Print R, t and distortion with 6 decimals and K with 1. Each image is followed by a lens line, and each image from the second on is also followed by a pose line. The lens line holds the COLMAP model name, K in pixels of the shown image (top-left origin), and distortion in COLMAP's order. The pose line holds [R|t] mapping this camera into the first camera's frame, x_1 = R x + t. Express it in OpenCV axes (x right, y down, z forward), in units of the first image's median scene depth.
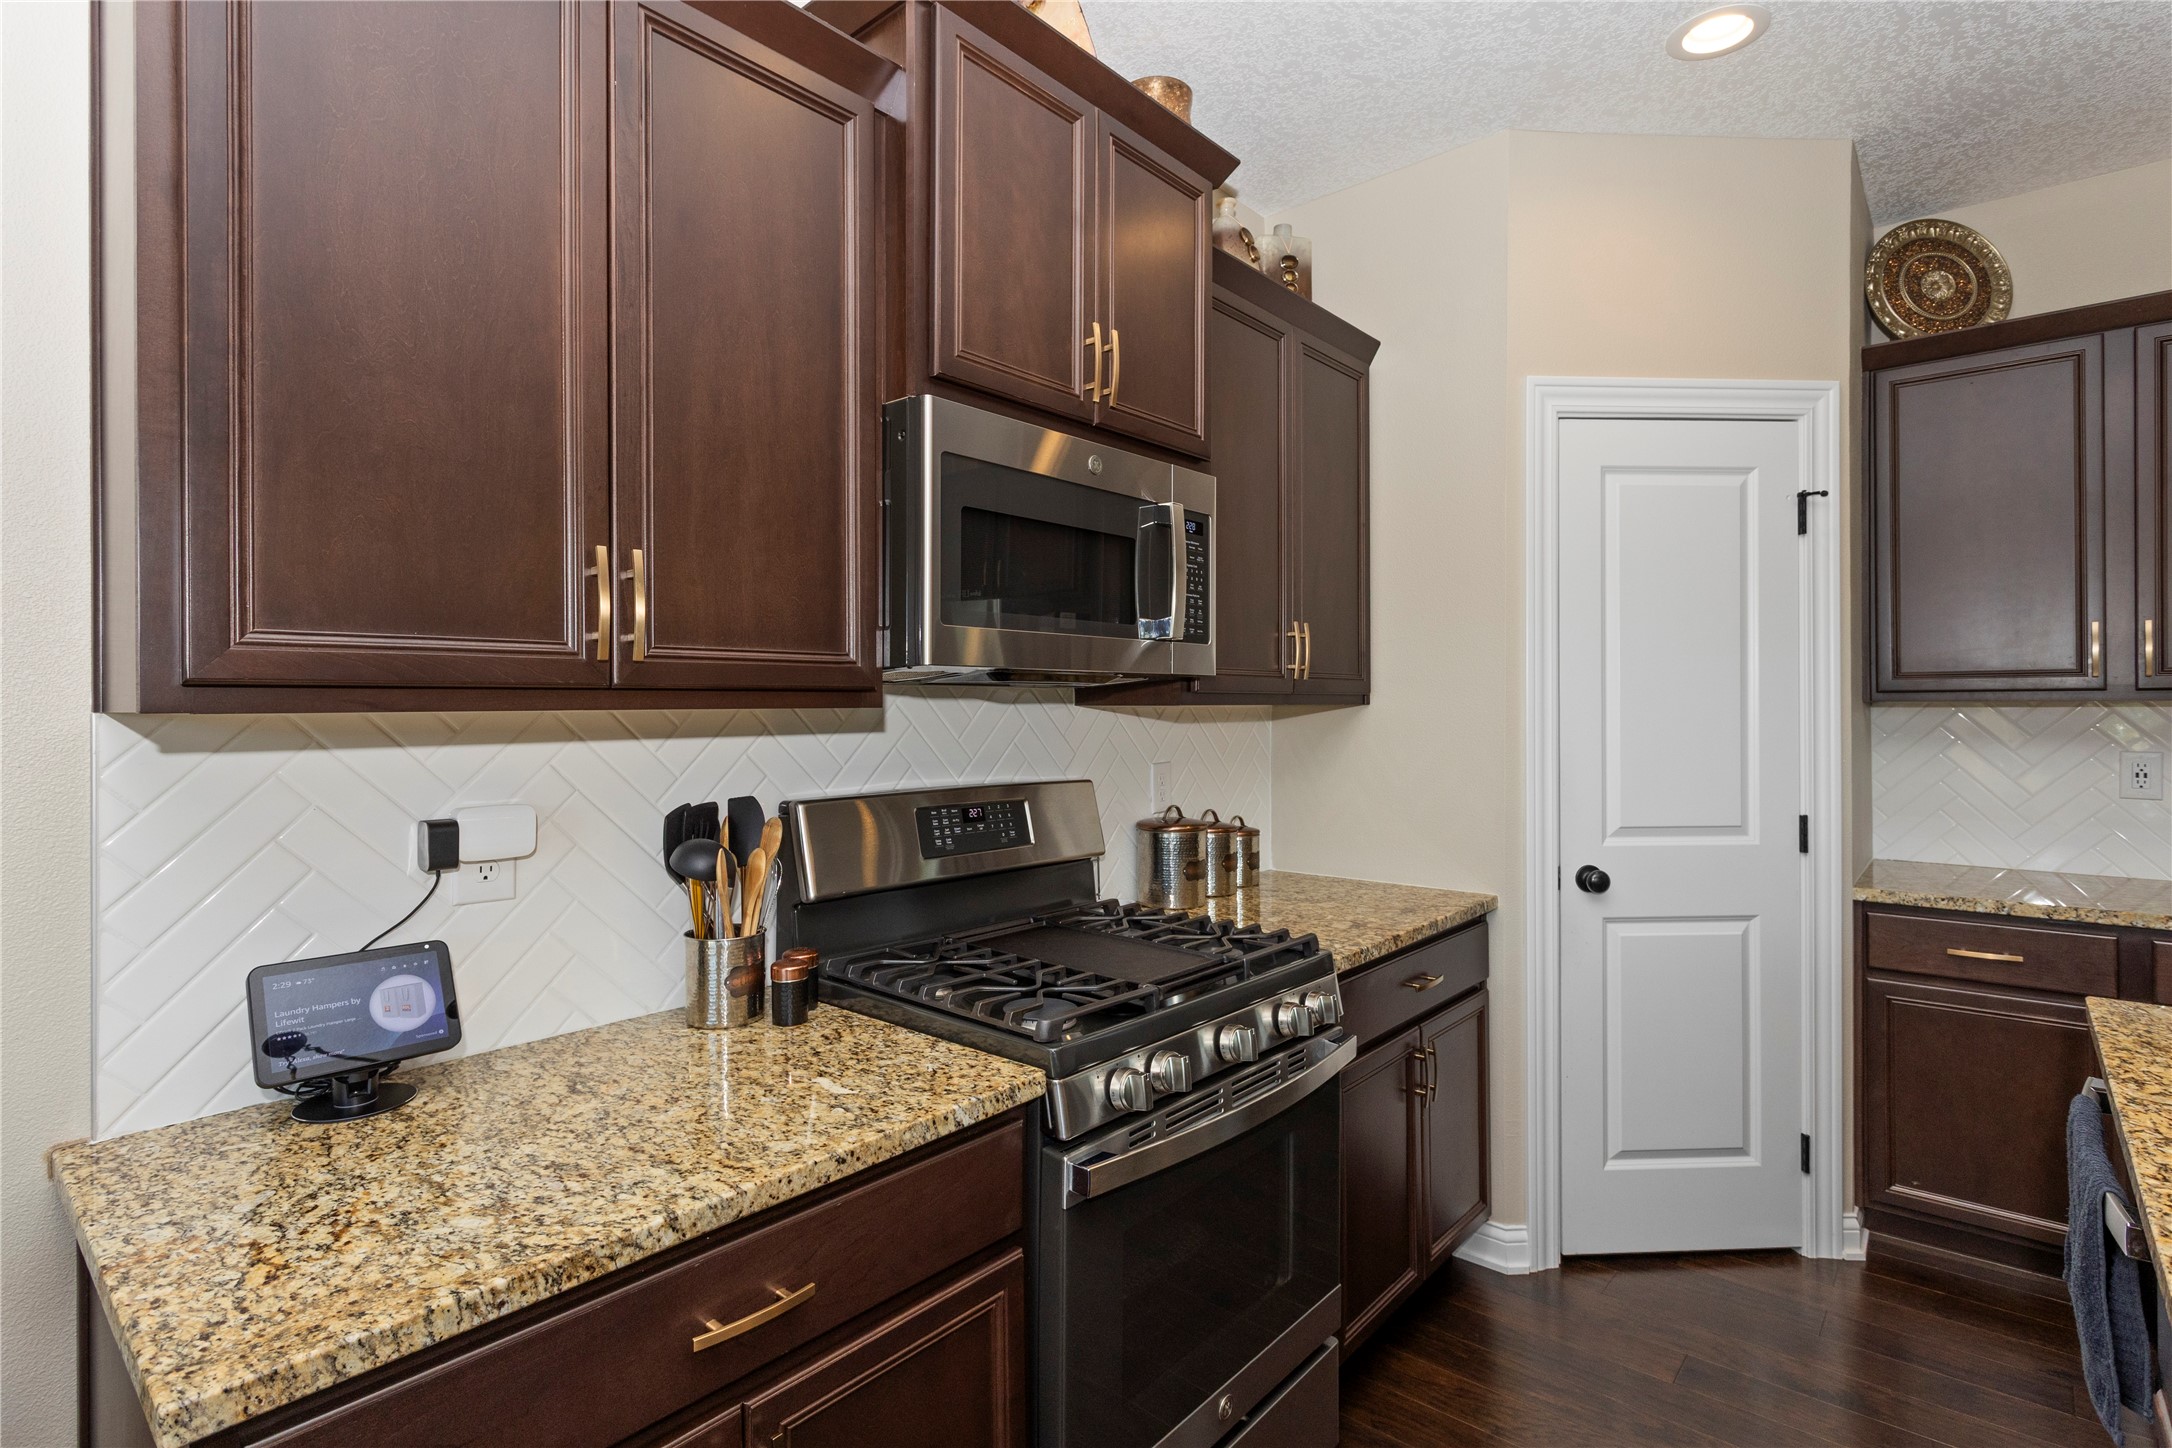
lens RADIAL K [[1035.7, 0, 1094.4], [0, 1035.7, 723.5], [0, 0, 1]] dist [0.001261, 0.000382]
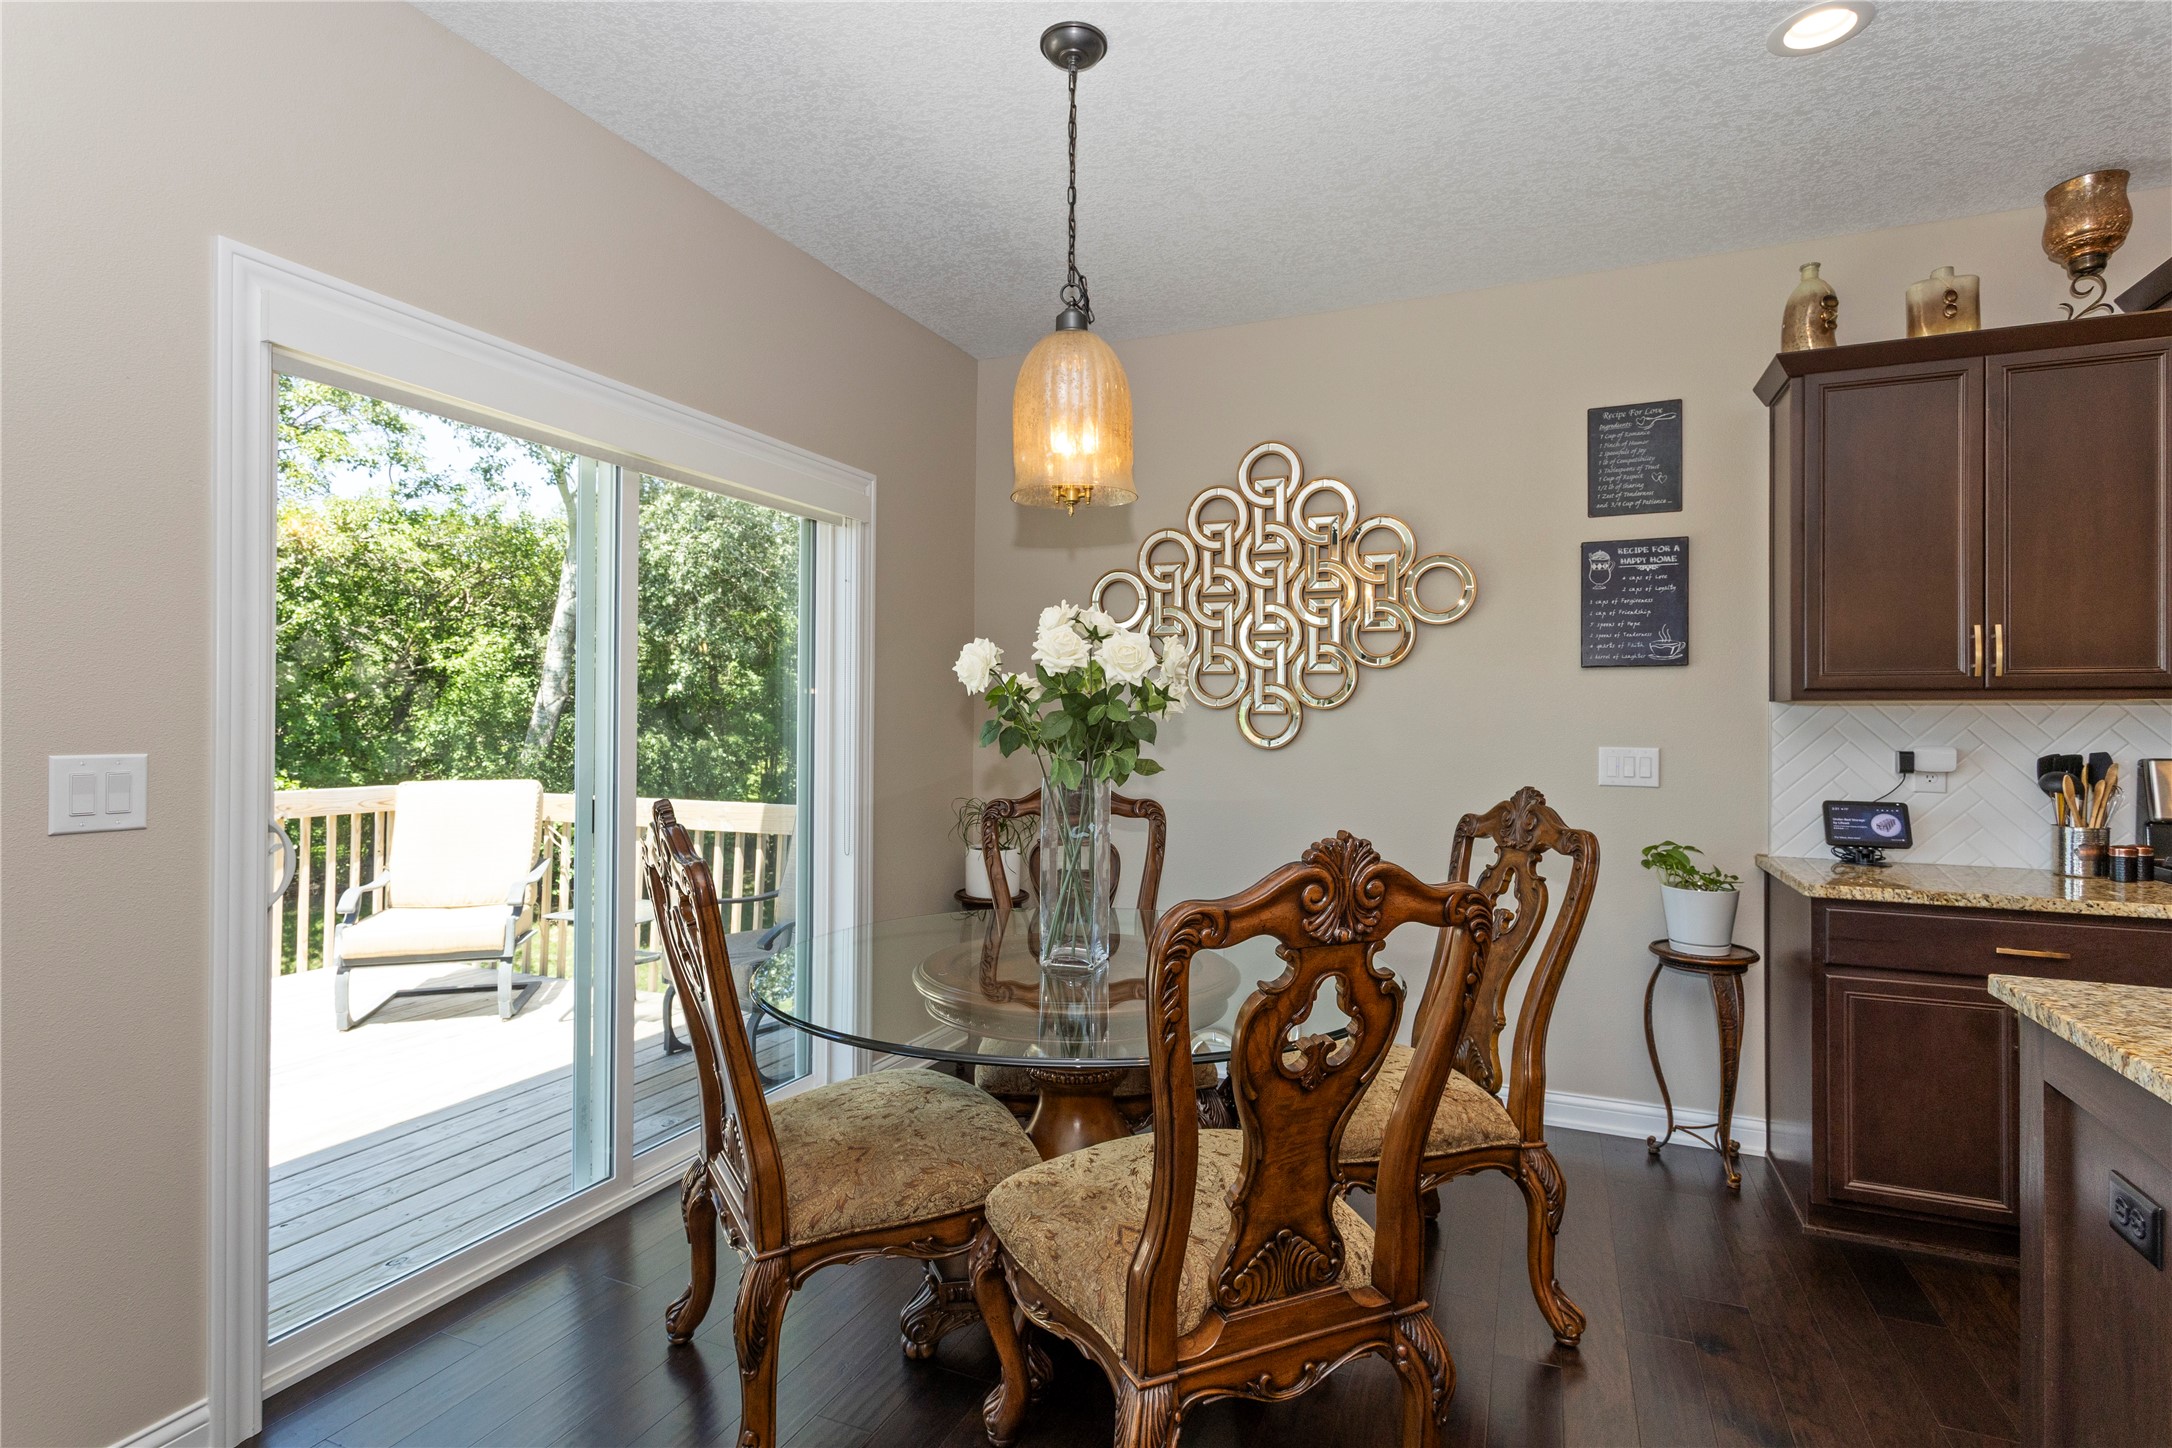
lens RADIAL K [[1035.7, 0, 1094.4], [0, 1035.7, 723.5], [0, 0, 1]] dist [0.001261, 0.000382]
pose [[0.295468, 0.011034, -0.955289, 0.995323], [-0.018465, 0.999812, 0.005837, 0.057143], [0.955174, 0.015915, 0.295616, -1.342769]]
